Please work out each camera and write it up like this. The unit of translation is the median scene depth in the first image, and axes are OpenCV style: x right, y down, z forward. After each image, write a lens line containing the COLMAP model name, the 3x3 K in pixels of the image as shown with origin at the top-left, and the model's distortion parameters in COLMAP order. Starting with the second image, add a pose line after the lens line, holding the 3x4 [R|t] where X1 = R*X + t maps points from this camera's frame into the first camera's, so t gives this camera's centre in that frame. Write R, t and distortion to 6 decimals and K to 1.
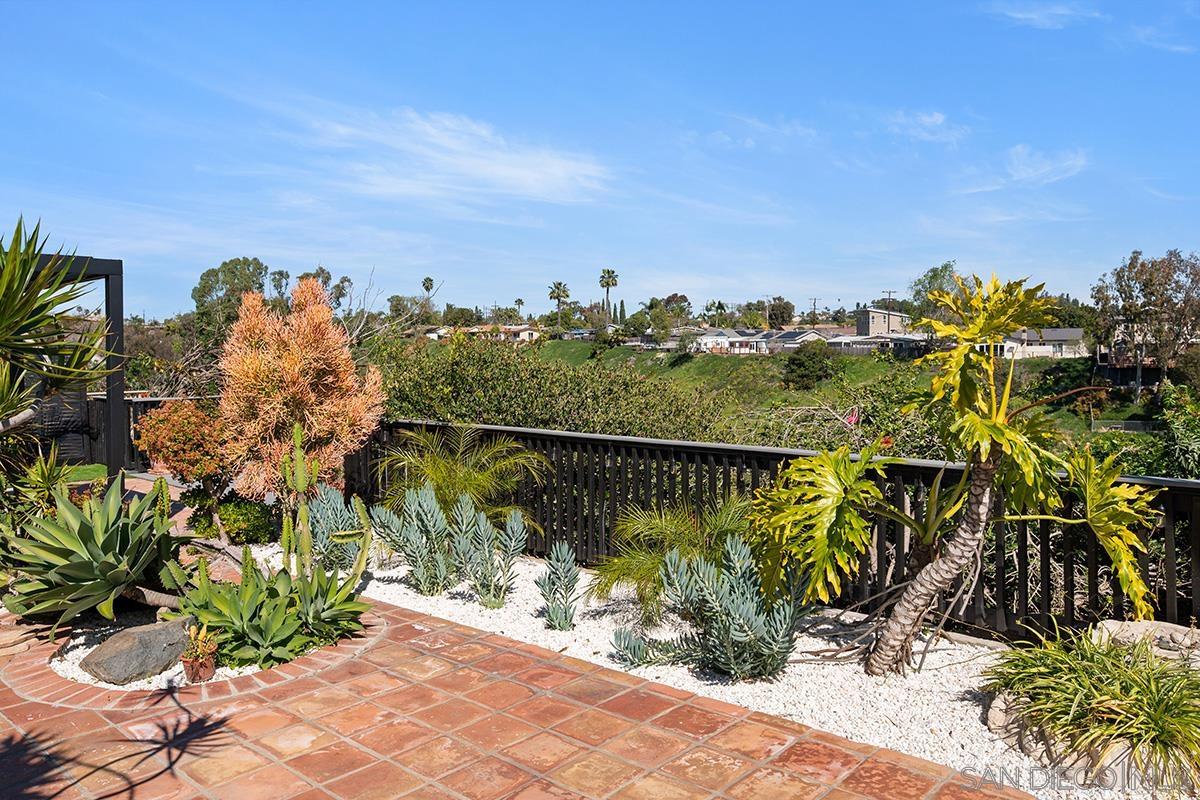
lens RADIAL K [[899.9, 0, 595.7], [0, 899.9, 380.1], [0, 0, 1]] dist [0.001803, 0.000557]
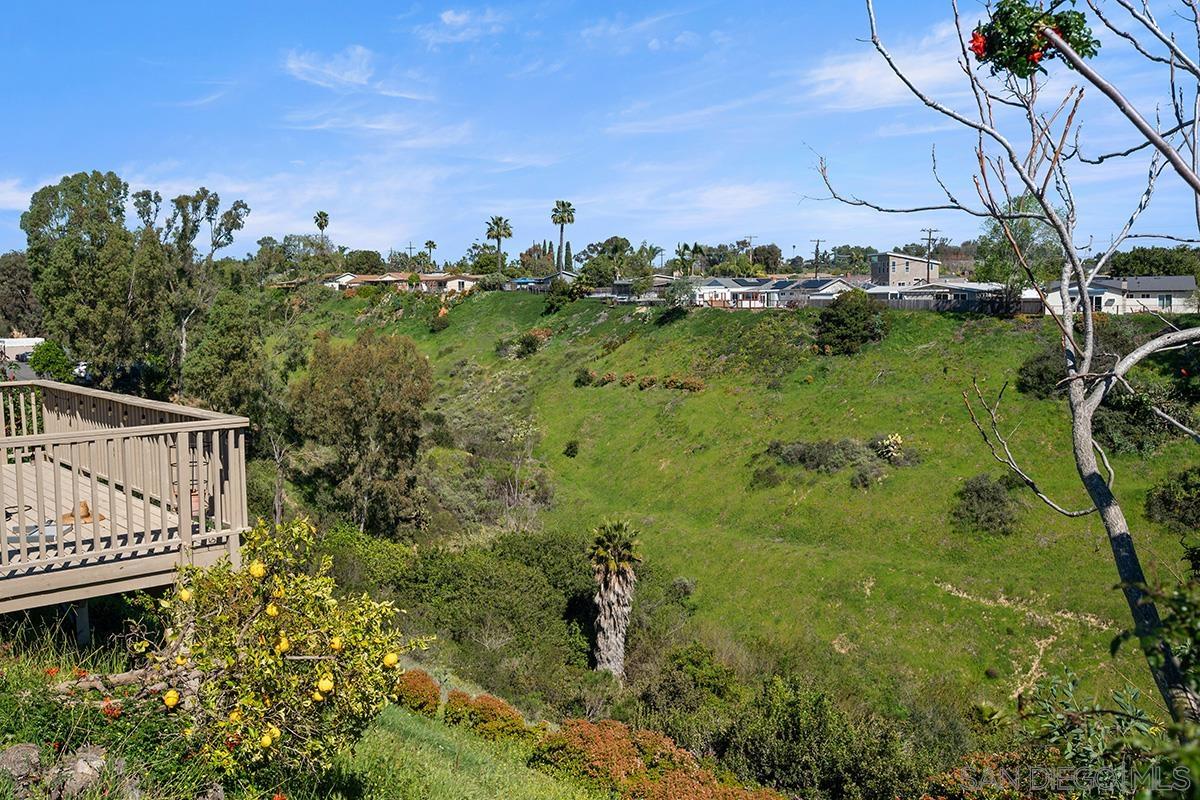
lens RADIAL K [[1042.7, 0, 594.6], [0, 1042.7, 398.4], [0, 0, 1]] dist [0.005718, -0.003381]
pose [[0.995960, -0.007319, 0.089500, -0.052958], [0.002280, 0.998413, 0.056270, -0.002004], [-0.089770, -0.055838, 0.994396, 0.099035]]
